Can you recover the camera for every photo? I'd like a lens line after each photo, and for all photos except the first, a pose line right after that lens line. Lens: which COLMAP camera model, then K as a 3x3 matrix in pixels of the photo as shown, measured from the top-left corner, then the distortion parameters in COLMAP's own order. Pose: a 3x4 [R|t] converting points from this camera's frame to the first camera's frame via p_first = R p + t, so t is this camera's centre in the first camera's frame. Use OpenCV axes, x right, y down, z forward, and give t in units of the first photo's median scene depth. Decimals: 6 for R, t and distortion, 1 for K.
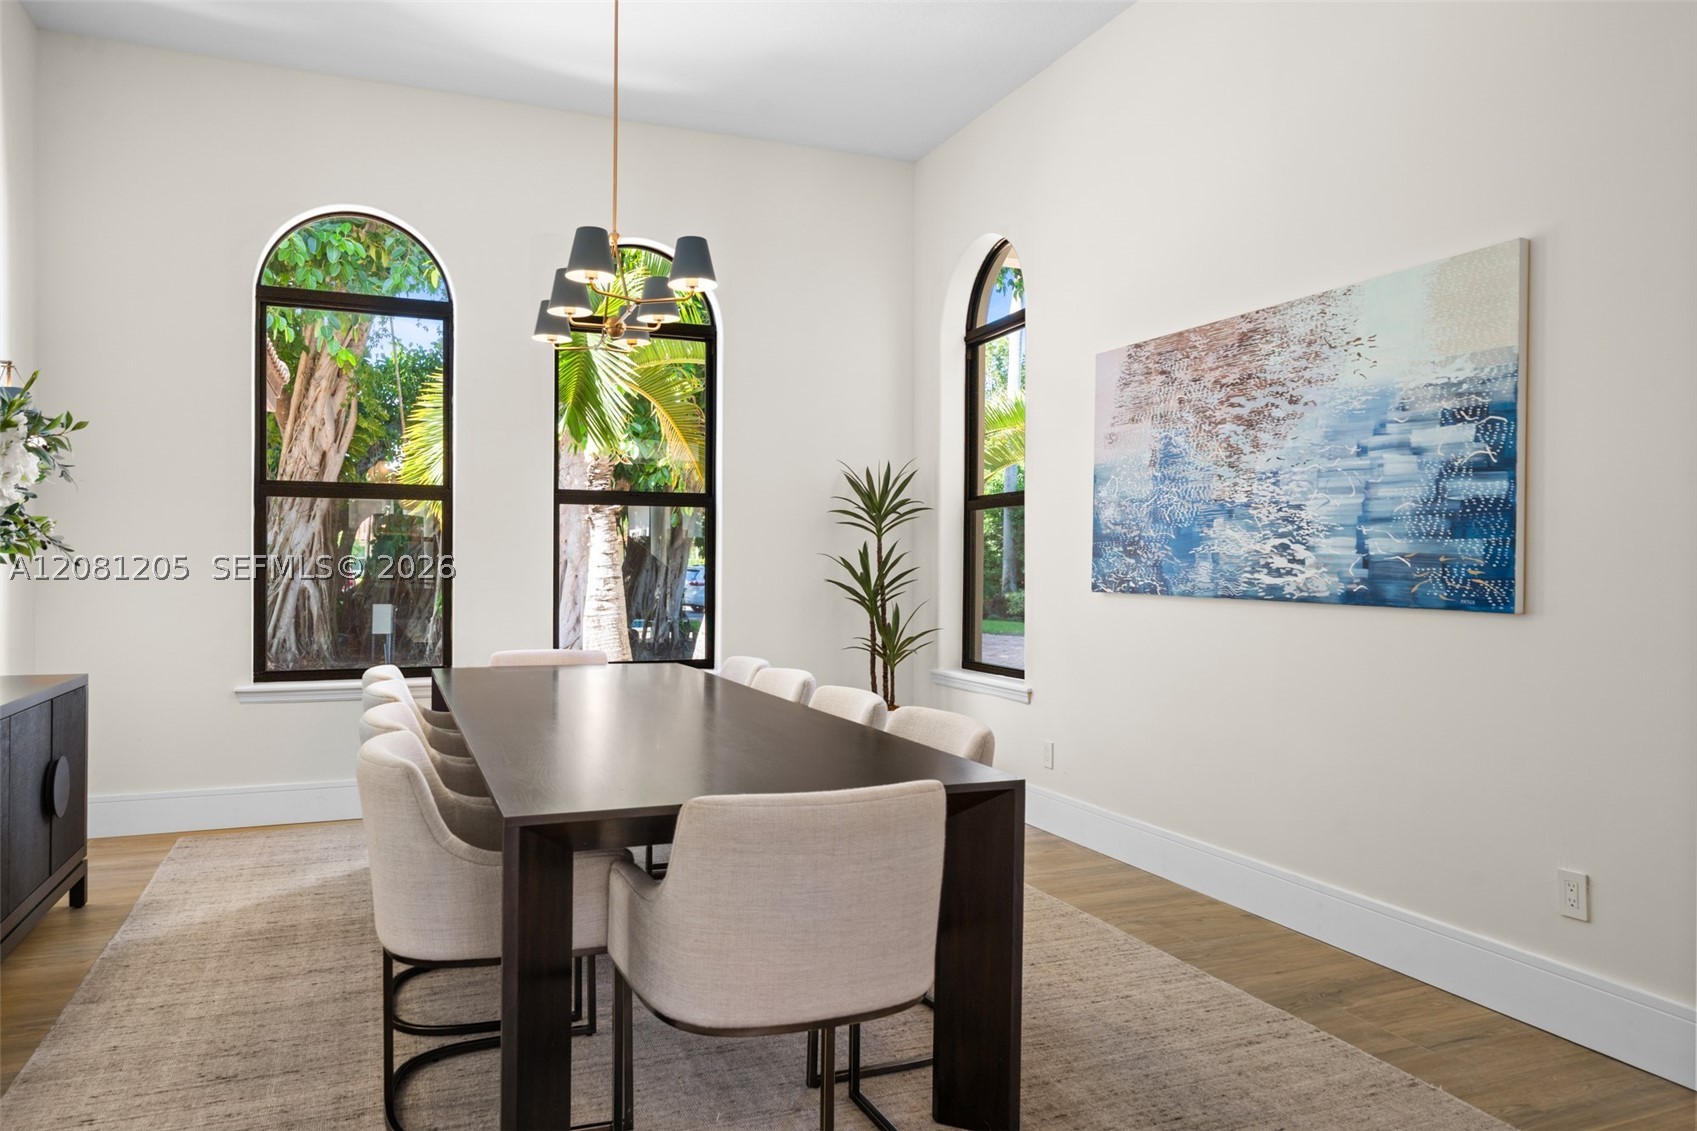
lens RADIAL K [[1120.9, 0, 848.5], [0, 1120.9, 565.5], [0, 0, 1]] dist [0.006329, -0.000688]
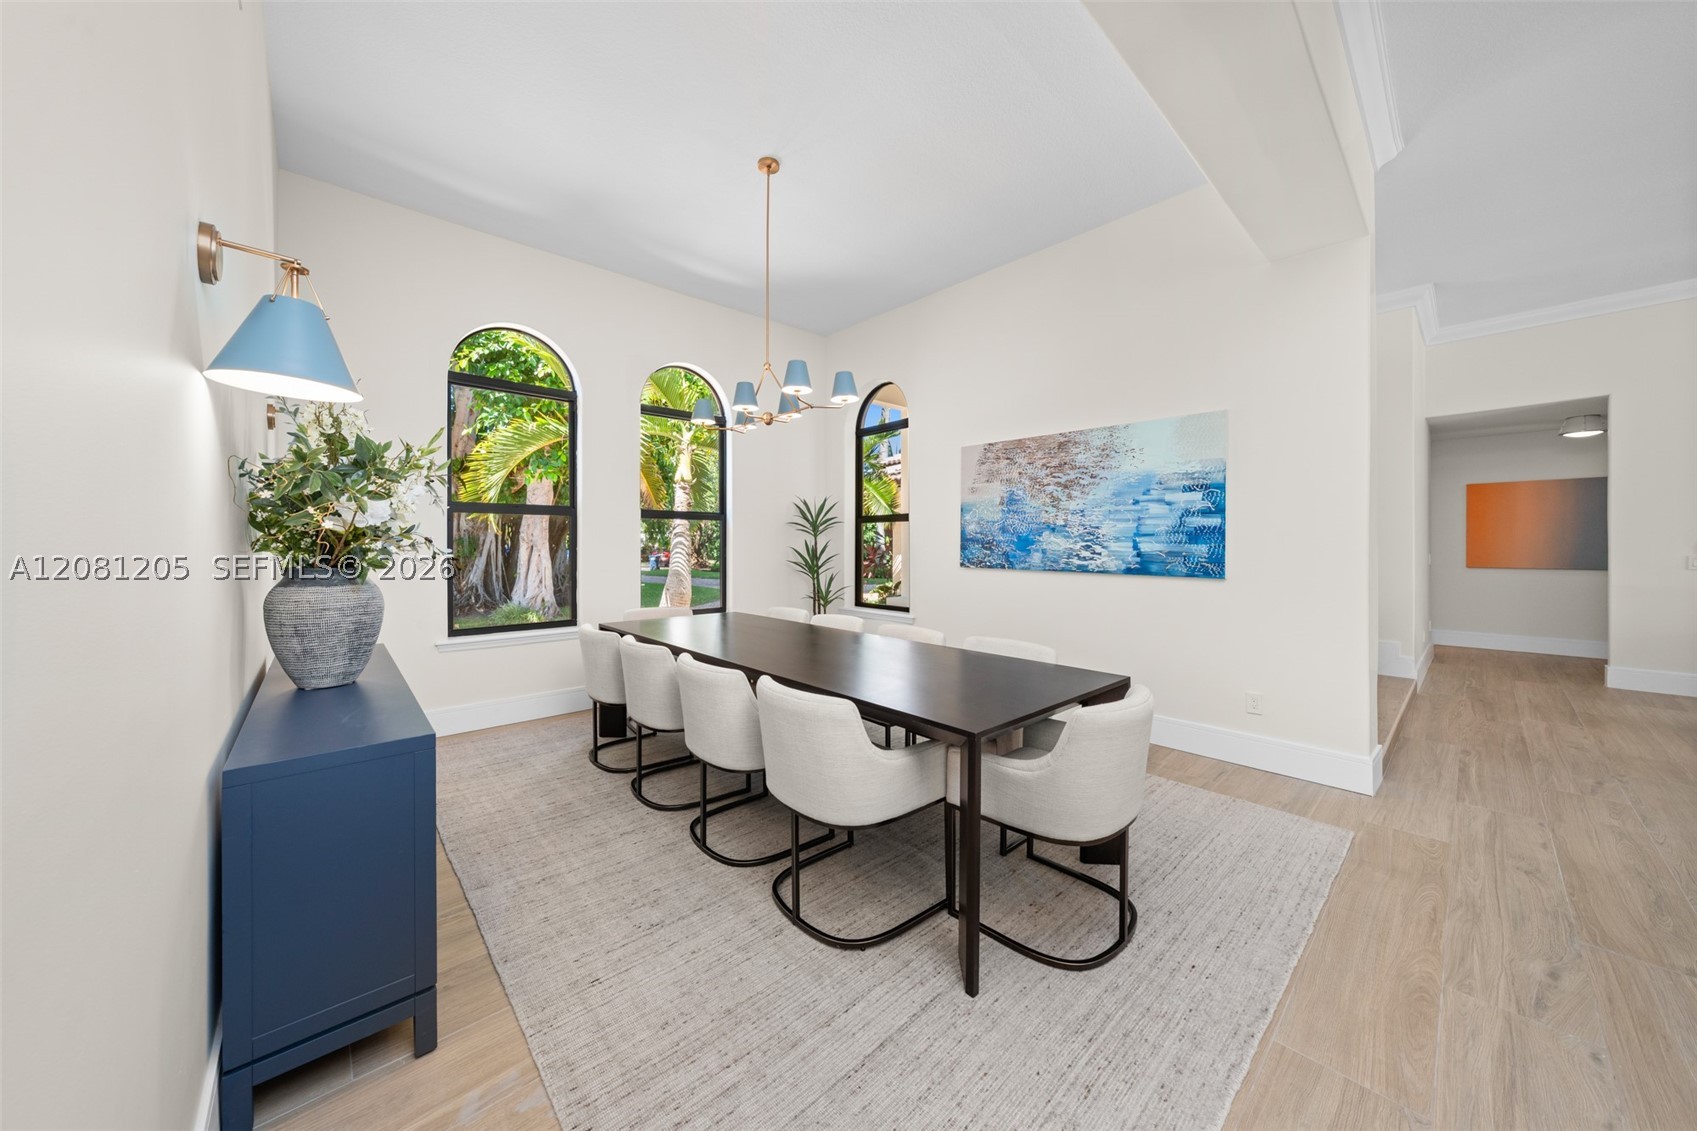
lens RADIAL K [[570.7, 0, 846.8], [0, 570.7, 546.0], [0, 0, 1]] dist [0.000053, 0.000203]
pose [[0.941717, -0.007928, 0.336312, -0.379333], [0.006230, 0.999962, 0.006129, -0.025926], [-0.336347, -0.003677, 0.941731, 0.147443]]
